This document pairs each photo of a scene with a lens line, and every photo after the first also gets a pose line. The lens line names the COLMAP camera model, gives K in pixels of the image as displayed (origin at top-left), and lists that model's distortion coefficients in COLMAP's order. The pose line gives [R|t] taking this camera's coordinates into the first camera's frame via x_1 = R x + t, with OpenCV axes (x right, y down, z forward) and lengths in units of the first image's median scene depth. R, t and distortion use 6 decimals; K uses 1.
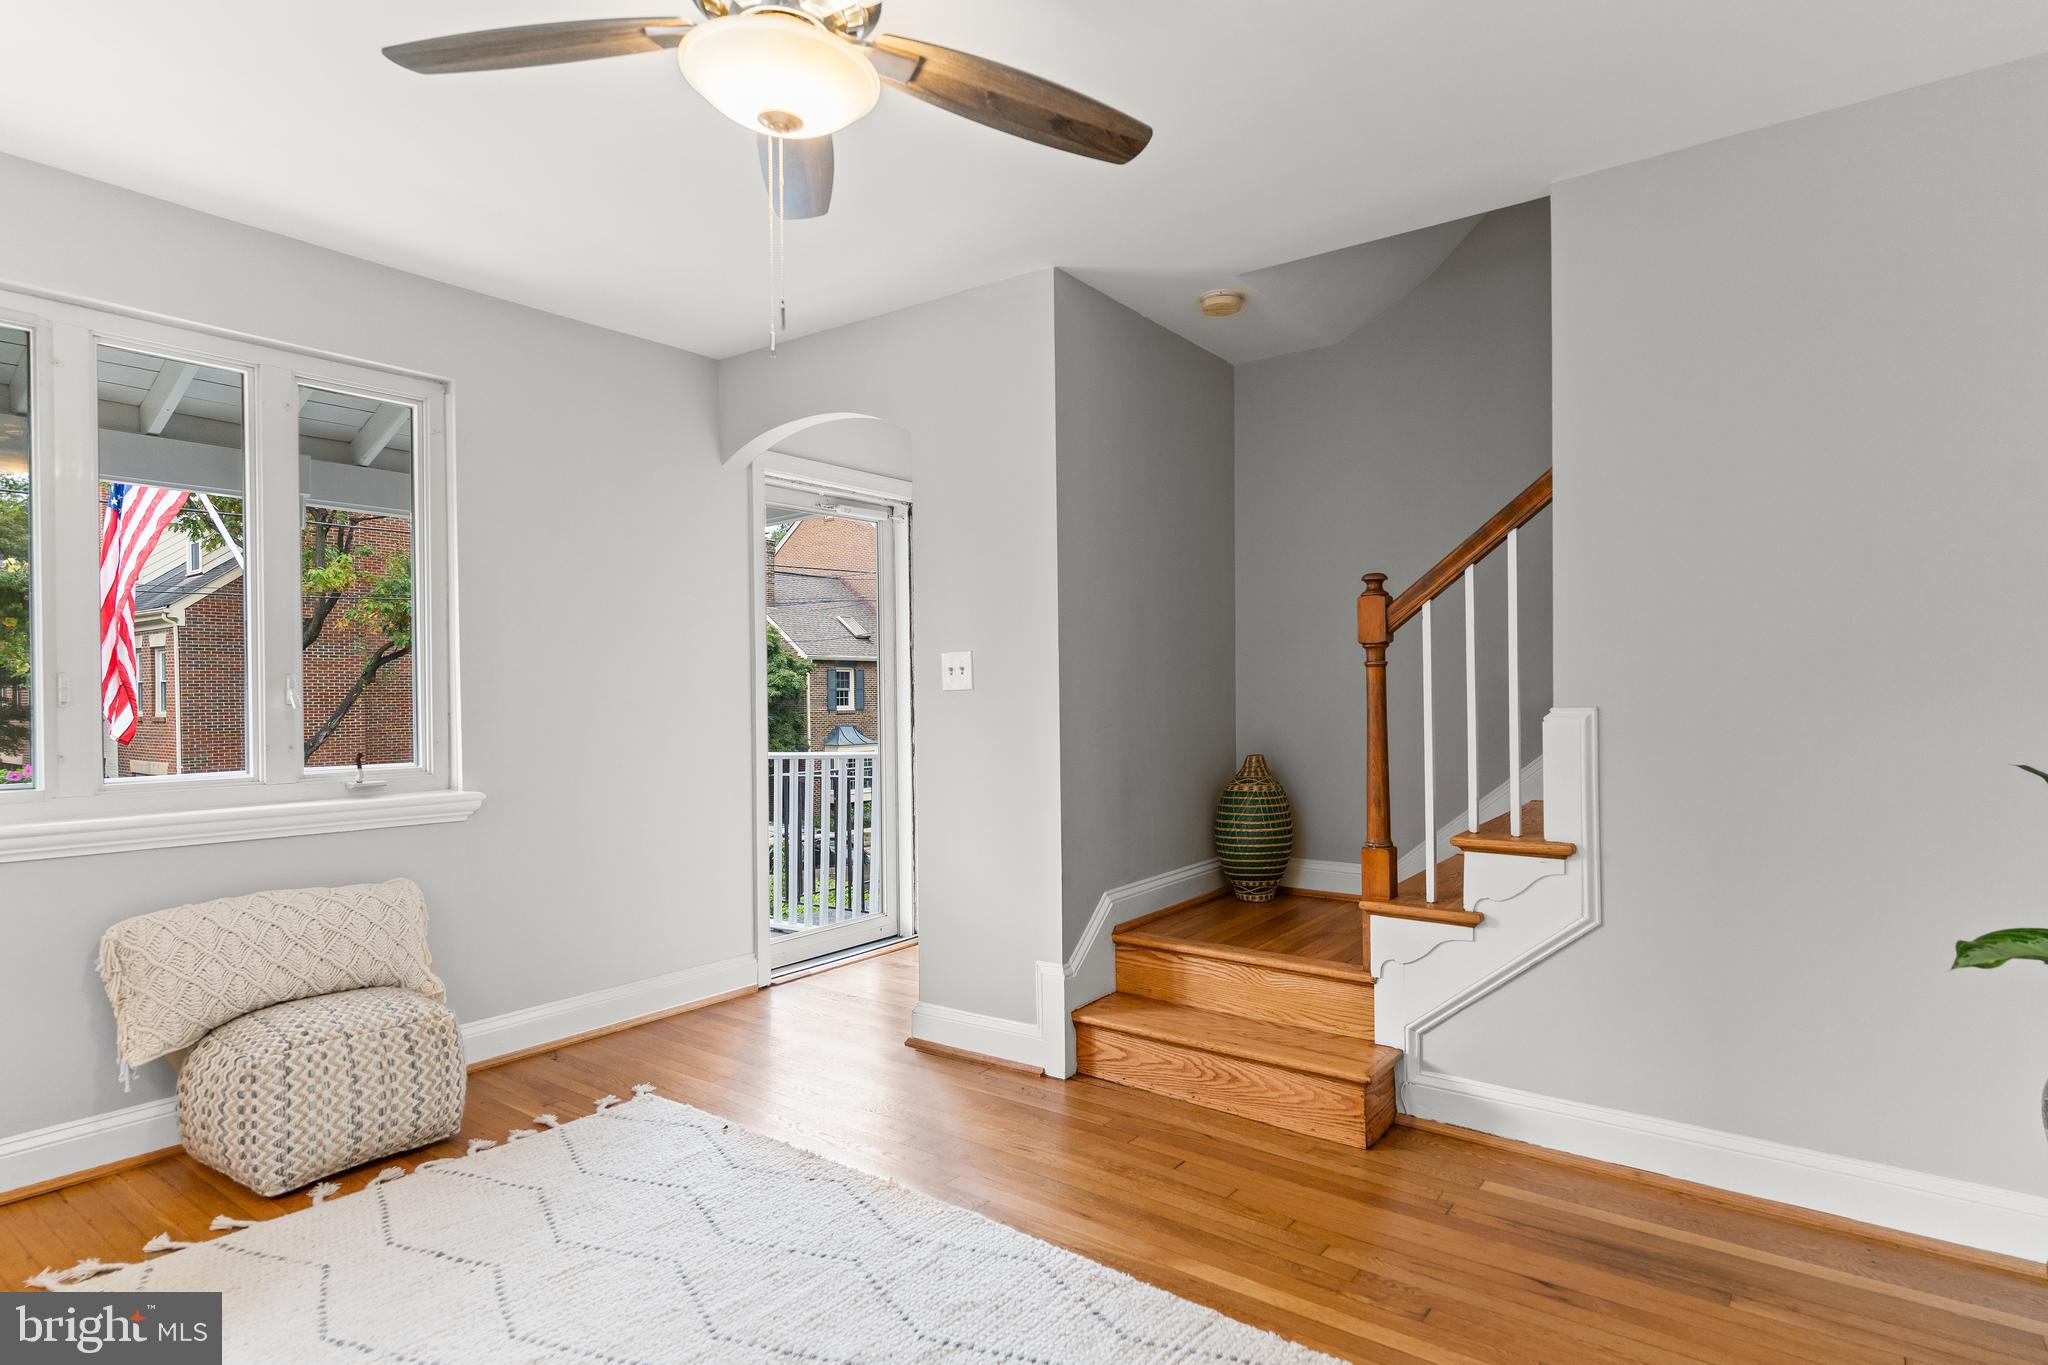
lens RADIAL K [[1091.1, 0, 1022.3], [0, 1091.1, 702.2], [0, 0, 1]] dist [0.005258, -0.000910]
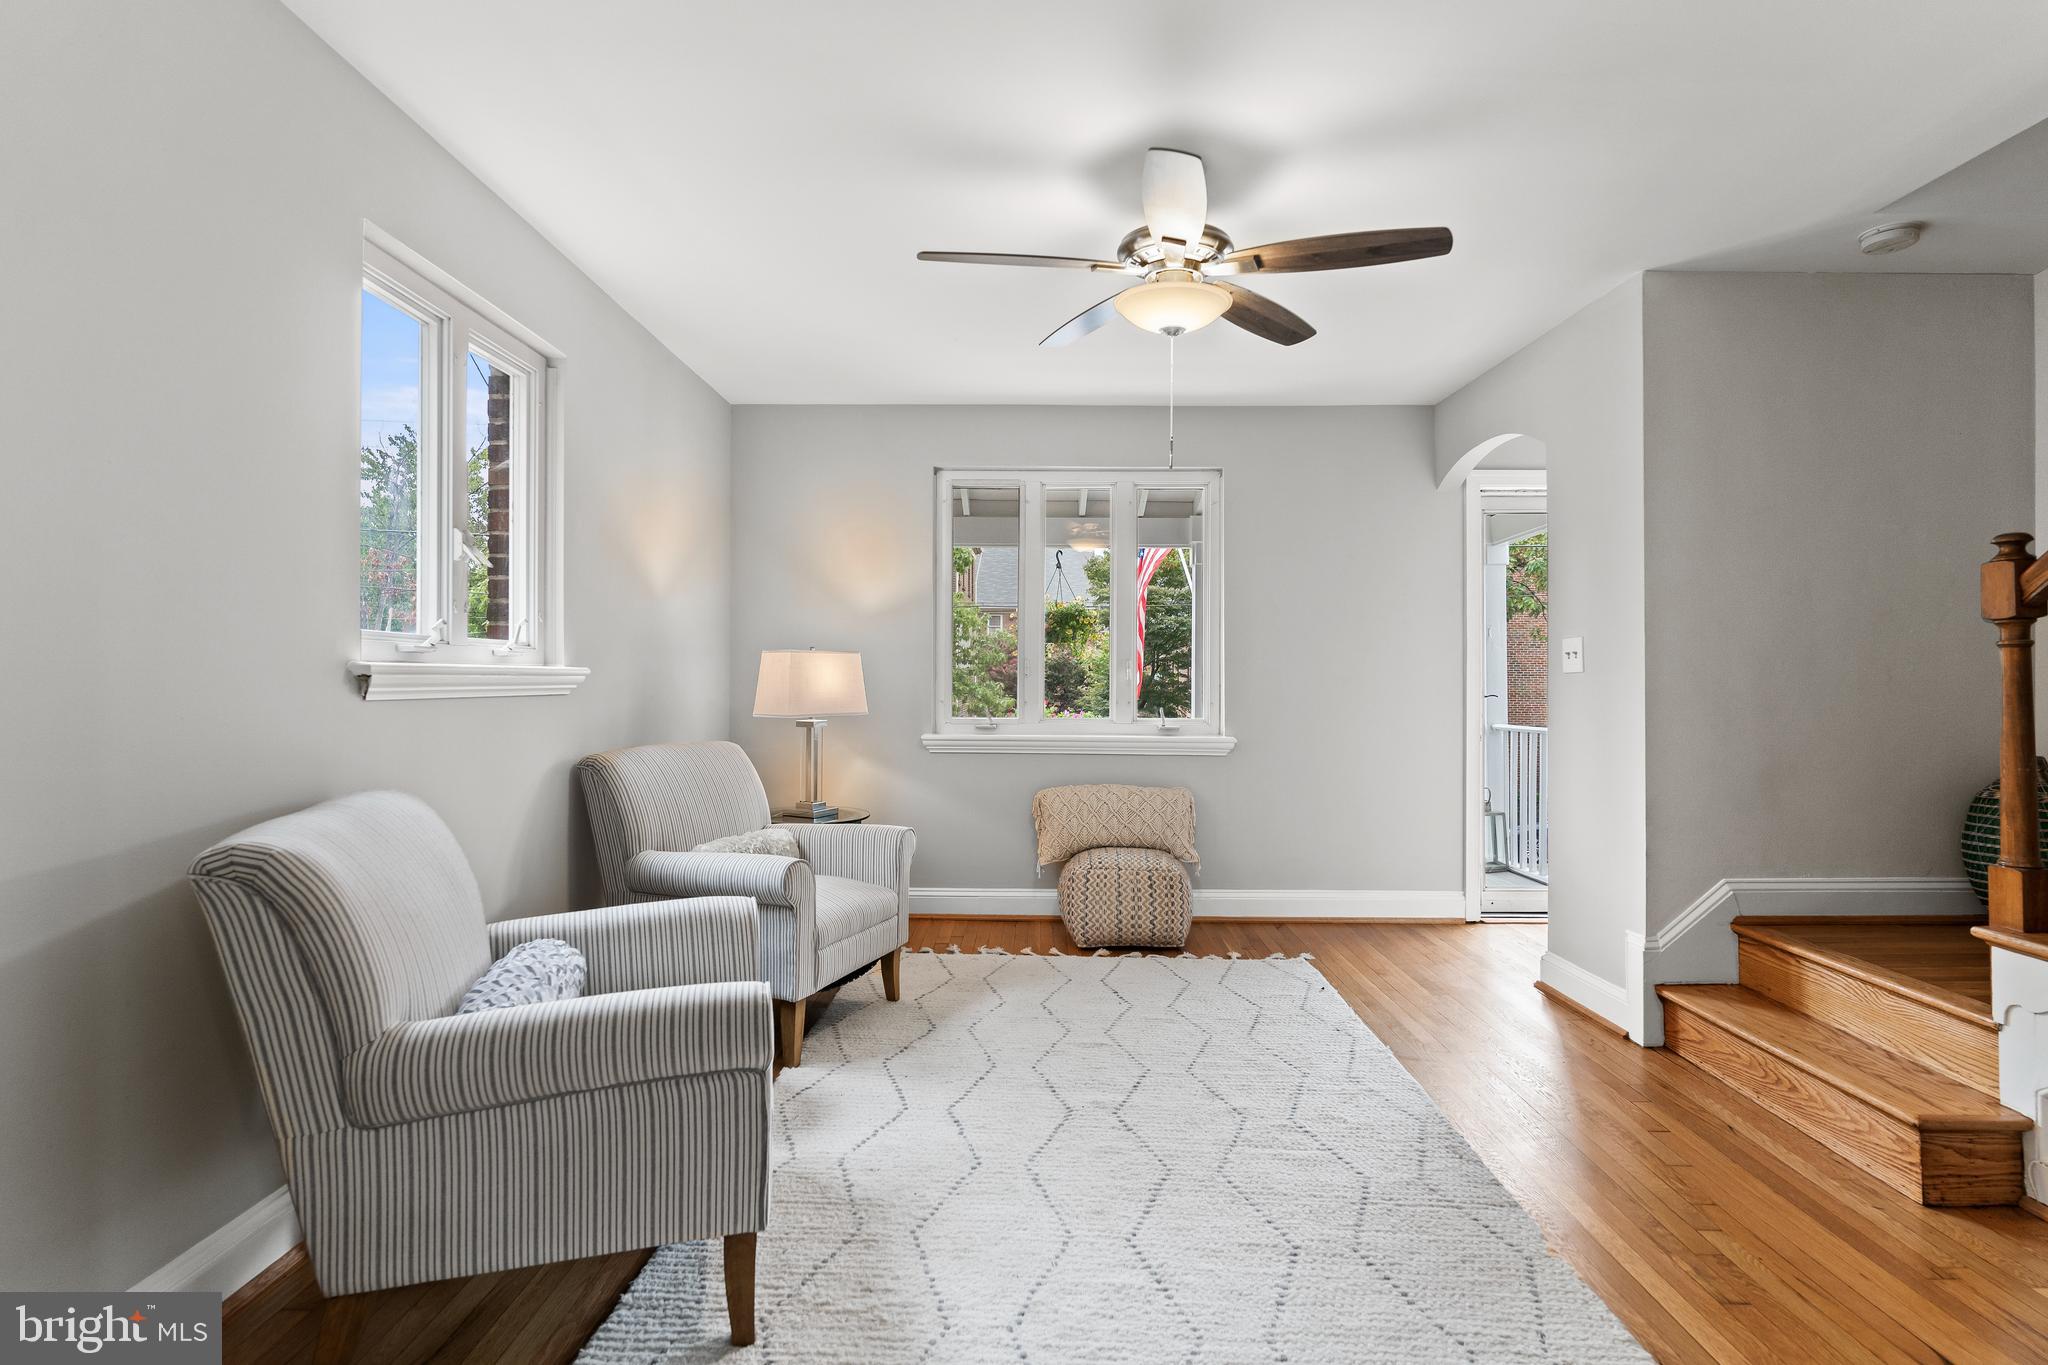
lens RADIAL K [[975.5, 0, 1026.9], [0, 975.5, 674.2], [0, 0, 1]] dist [0.000958, -0.000300]
pose [[0.593588, 0.008863, -0.804720, 0.487086], [-0.016527, 0.999863, -0.001178, 0.001119], [0.804600, 0.013999, 0.593653, -0.034729]]
